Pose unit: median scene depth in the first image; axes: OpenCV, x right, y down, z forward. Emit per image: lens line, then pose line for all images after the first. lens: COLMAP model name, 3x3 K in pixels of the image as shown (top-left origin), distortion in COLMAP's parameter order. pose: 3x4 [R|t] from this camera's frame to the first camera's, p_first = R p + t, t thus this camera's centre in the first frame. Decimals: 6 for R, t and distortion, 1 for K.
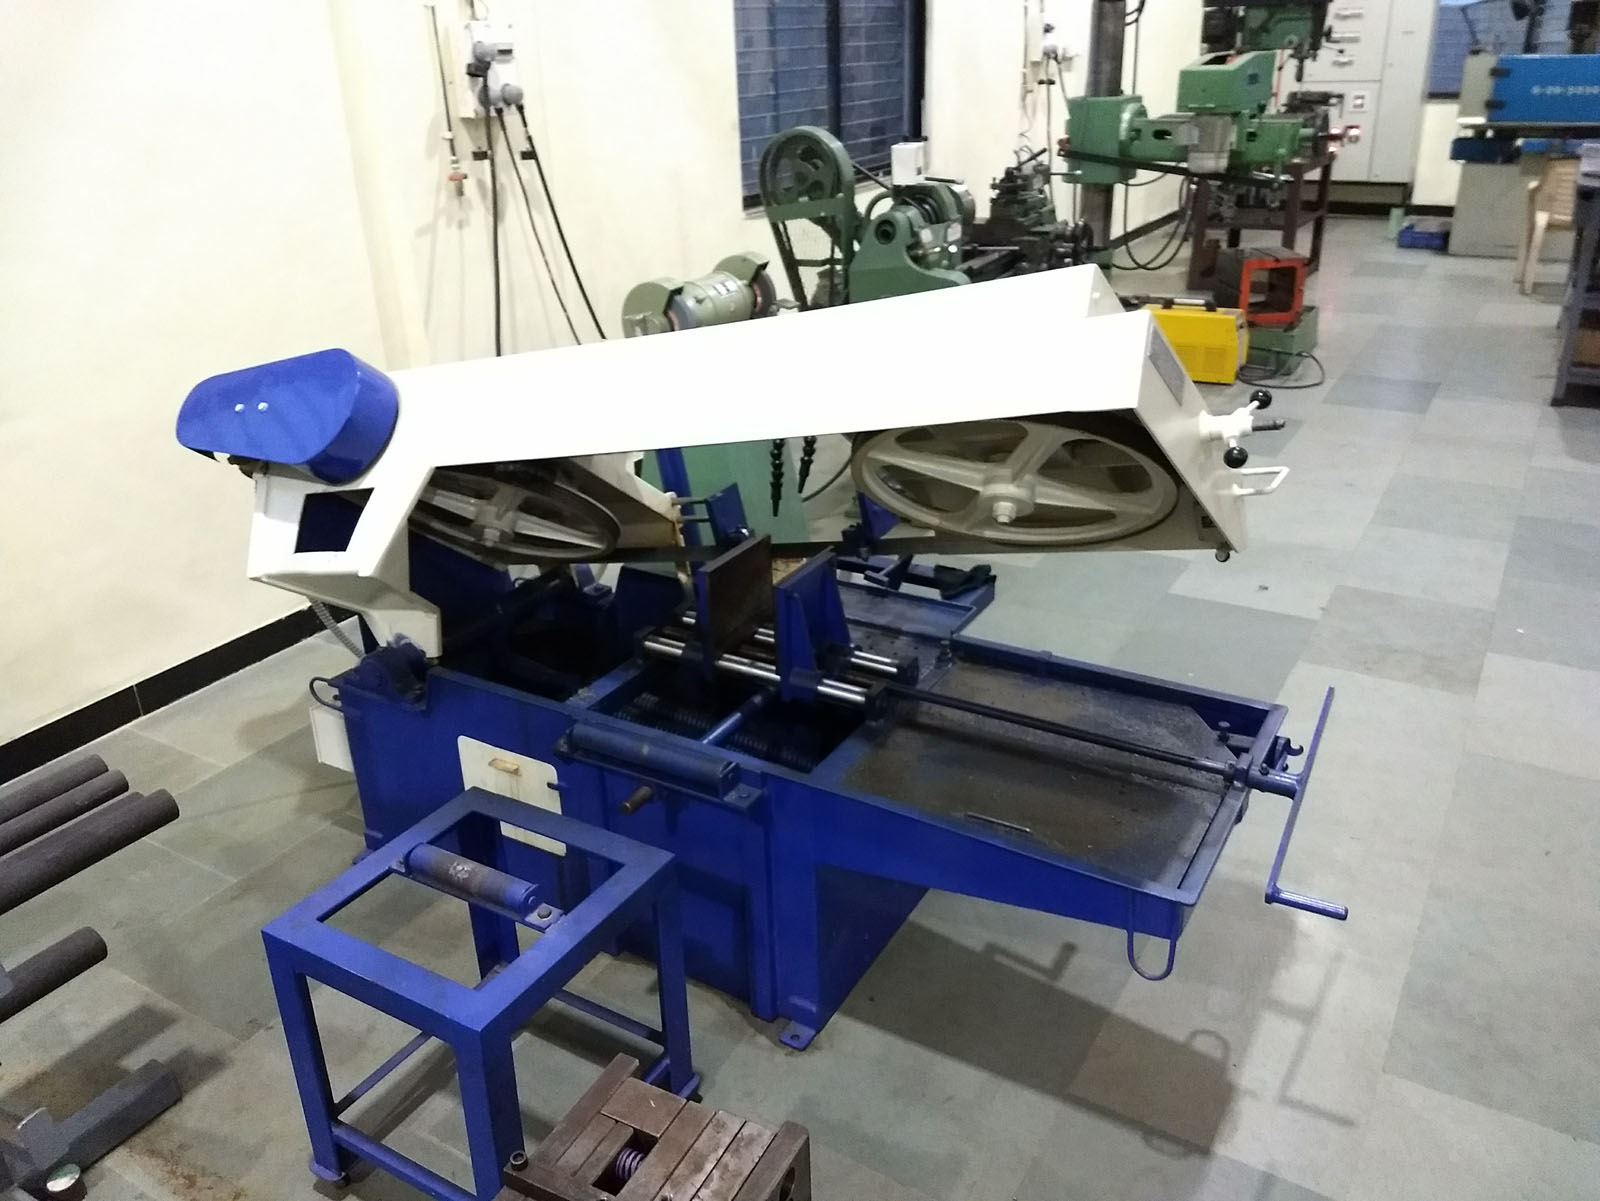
lens RADIAL K [[1227.0, 0, 800.9], [0, 1227.0, 603.1], [0, 0, 1]] dist [0.154606, -0.238607]
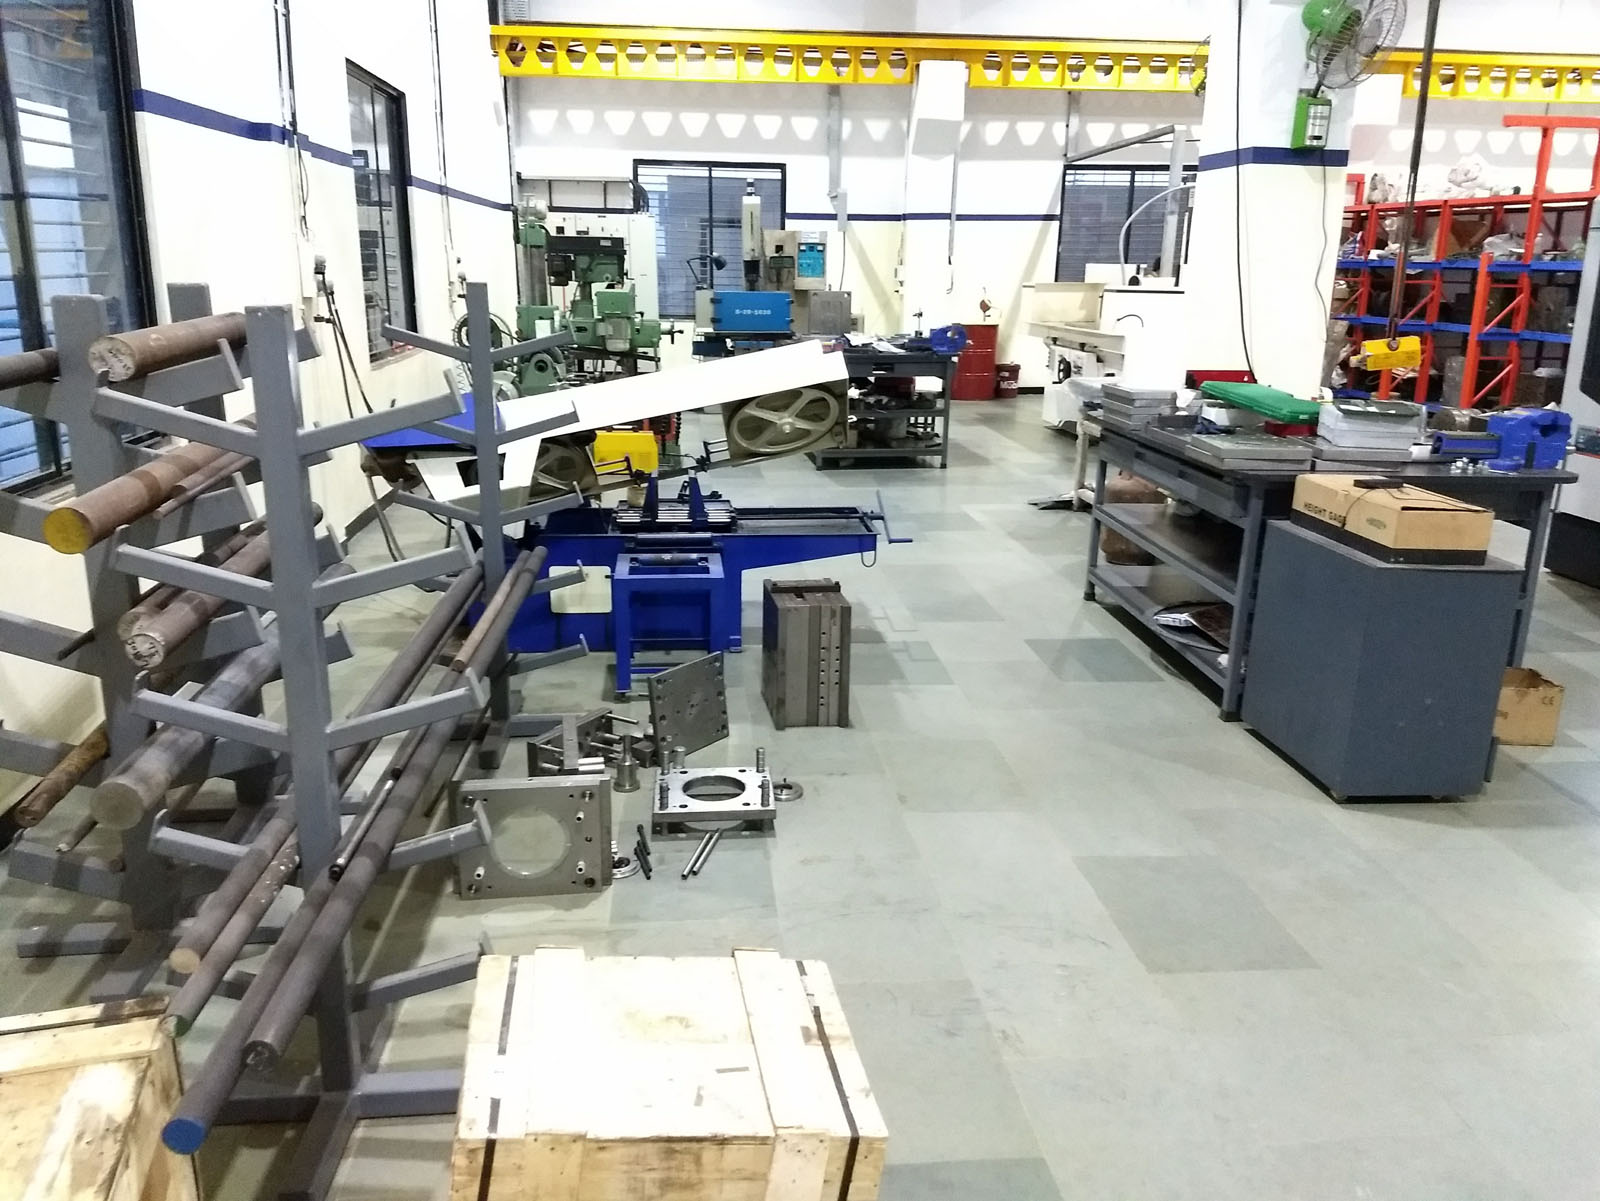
lens RADIAL K [[1227.0, 0, 800.9], [0, 1227.0, 603.1], [0, 0, 1]] dist [0.154606, -0.238607]
pose [[0.803114, -0.112651, 0.585079, -0.407347], [0.206251, 0.973816, -0.095614, 0.159881], [-0.558988, 0.197462, 0.805320, -0.330167]]
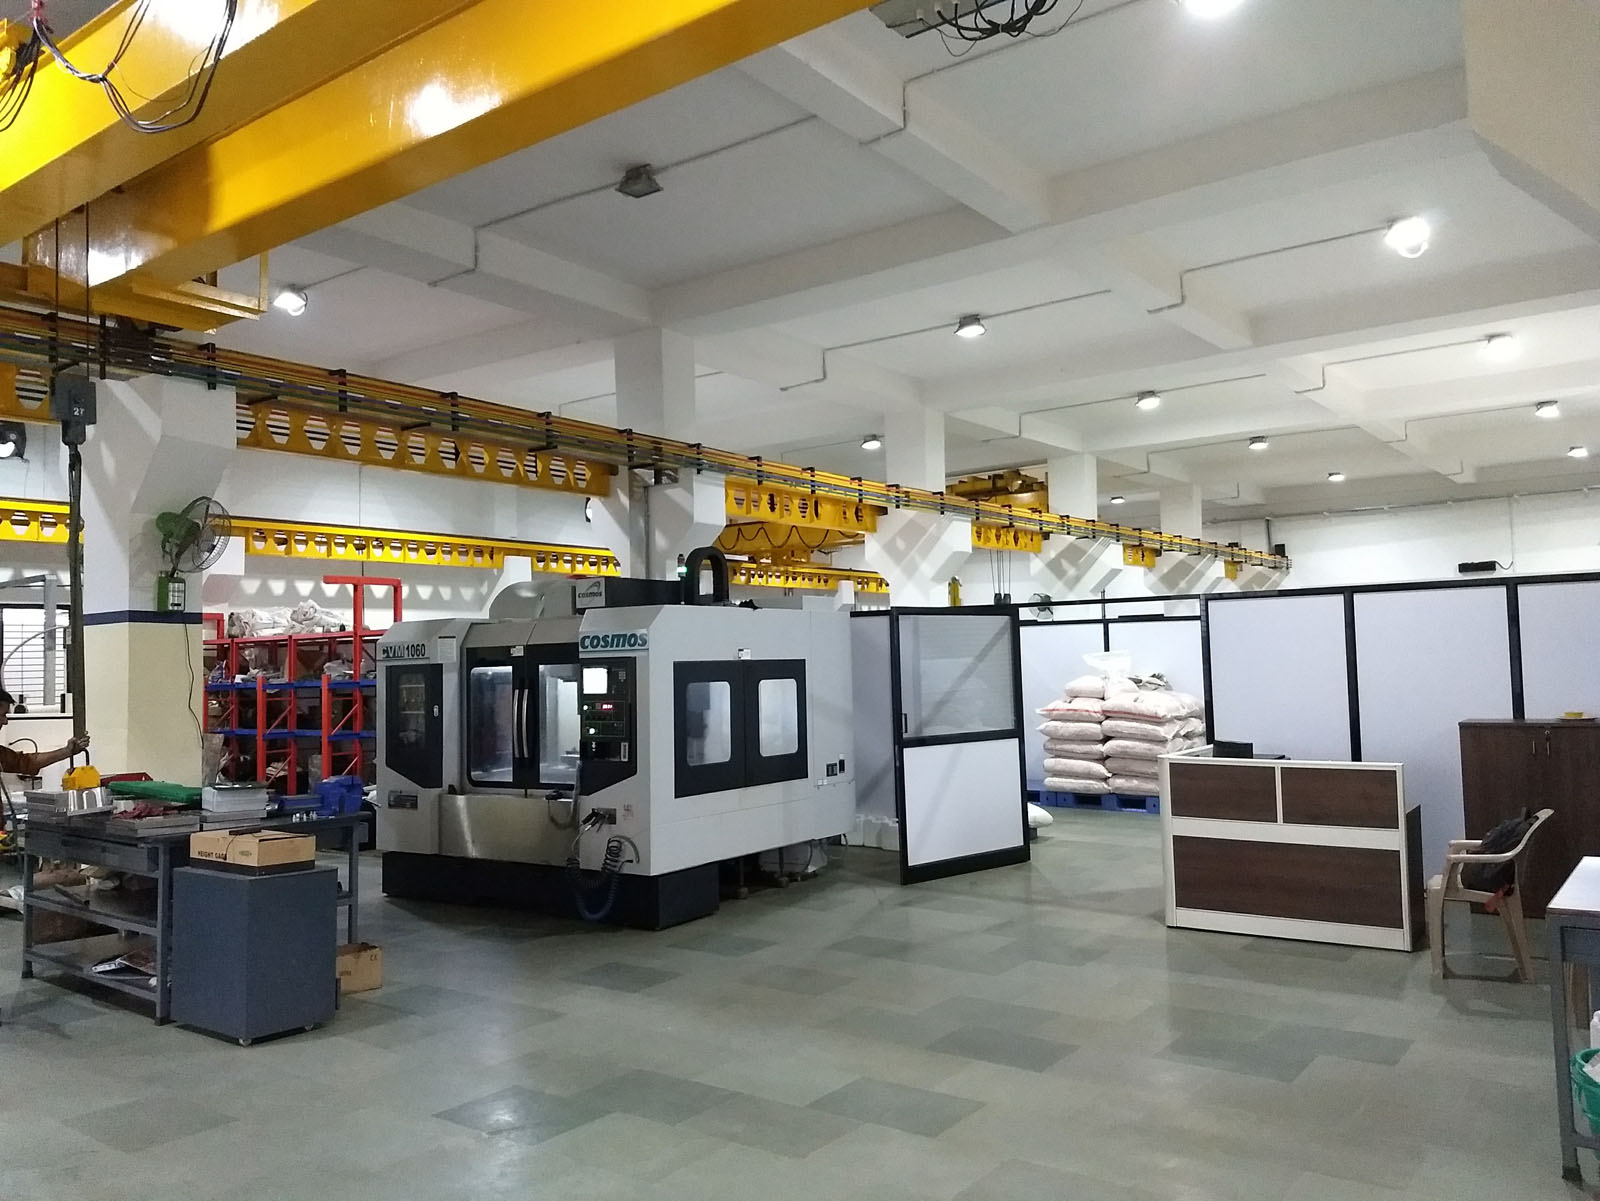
lens RADIAL K [[1227.0, 0, 800.9], [0, 1227.0, 603.1], [0, 0, 1]] dist [0.154606, -0.238607]
pose [[0.106245, 0.084215, 0.990767, -0.664513], [0.429971, 0.894542, -0.122144, 0.229007], [-0.896570, 0.438978, 0.058831, -0.478745]]
